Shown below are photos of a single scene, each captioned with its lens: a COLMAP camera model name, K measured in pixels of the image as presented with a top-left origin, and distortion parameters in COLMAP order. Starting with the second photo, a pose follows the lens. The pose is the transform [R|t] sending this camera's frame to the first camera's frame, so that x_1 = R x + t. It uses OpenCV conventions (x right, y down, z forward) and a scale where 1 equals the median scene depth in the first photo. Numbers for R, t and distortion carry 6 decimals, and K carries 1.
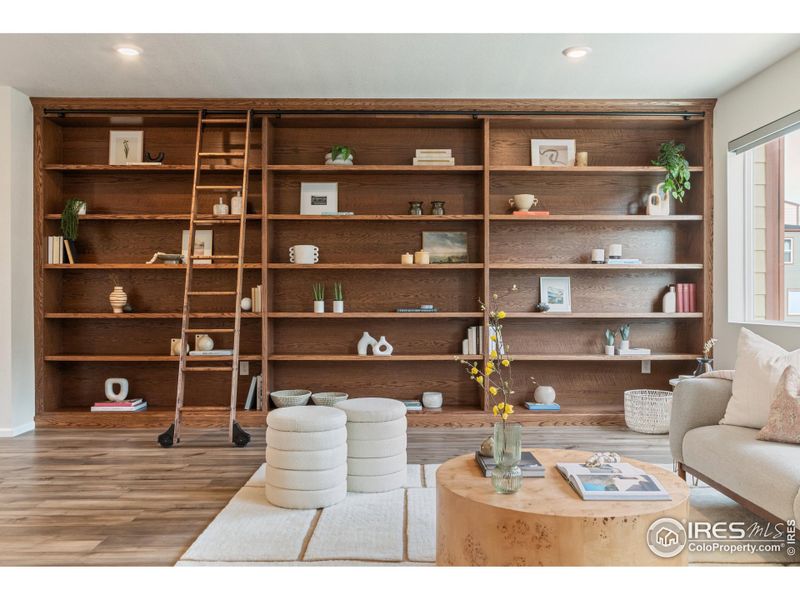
lens RADIAL K [[644.8, 0, 398.6], [0, 644.8, 296.4], [0, 0, 1]] dist [-0.004253, -0.007339]
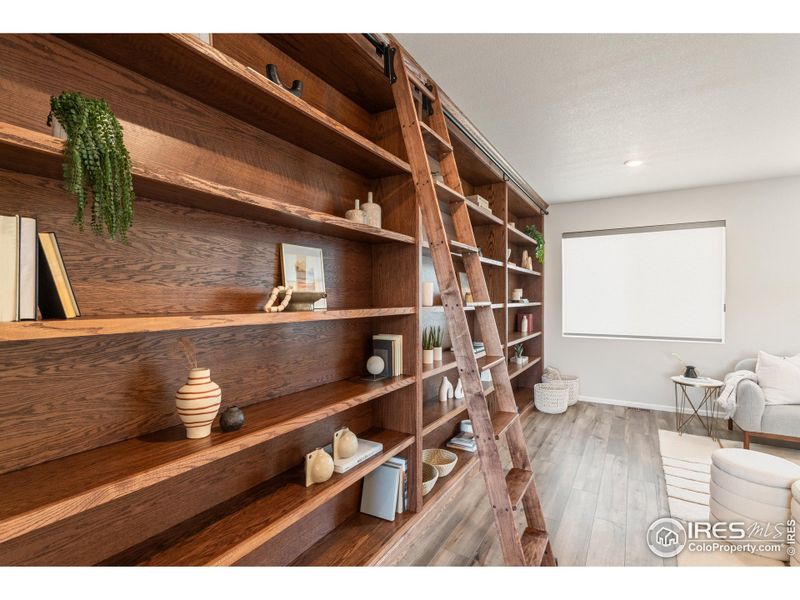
lens RADIAL K [[387.4, 0, 395.5], [0, 387.4, 301.9], [0, 0, 1]] dist [0.002207, -0.001988]
pose [[0.531990, -0.008484, 0.846708, -0.571899], [-0.005485, 0.999894, 0.013465, -0.060773], [-0.846733, -0.011808, 0.531887, 0.773173]]
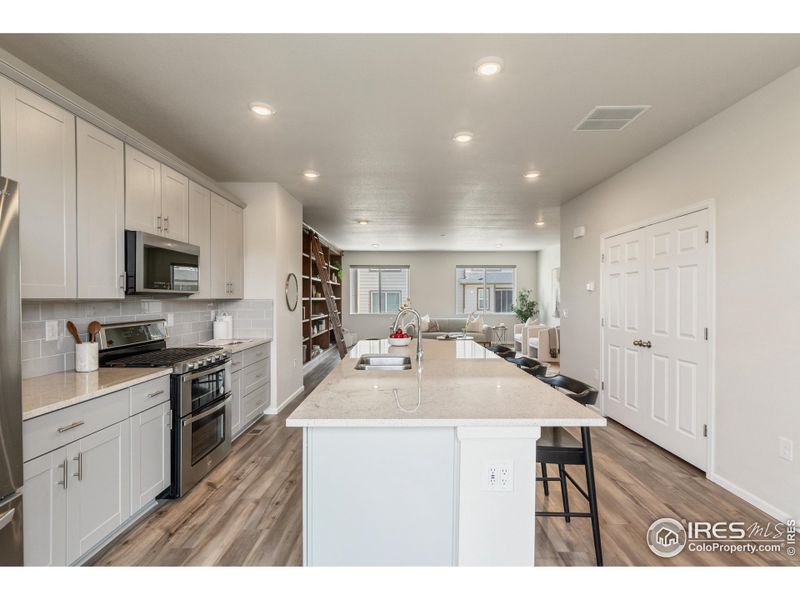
lens RADIAL K [[387.4, 0, 400.9], [0, 387.4, 301.4], [0, 0, 1]] dist [0.002207, -0.001988]
pose [[0.017170, -0.012040, 0.999780, -1.582082], [-0.010831, 0.999867, 0.012227, -0.059134], [-0.999794, -0.011038, 0.017037, 0.629697]]
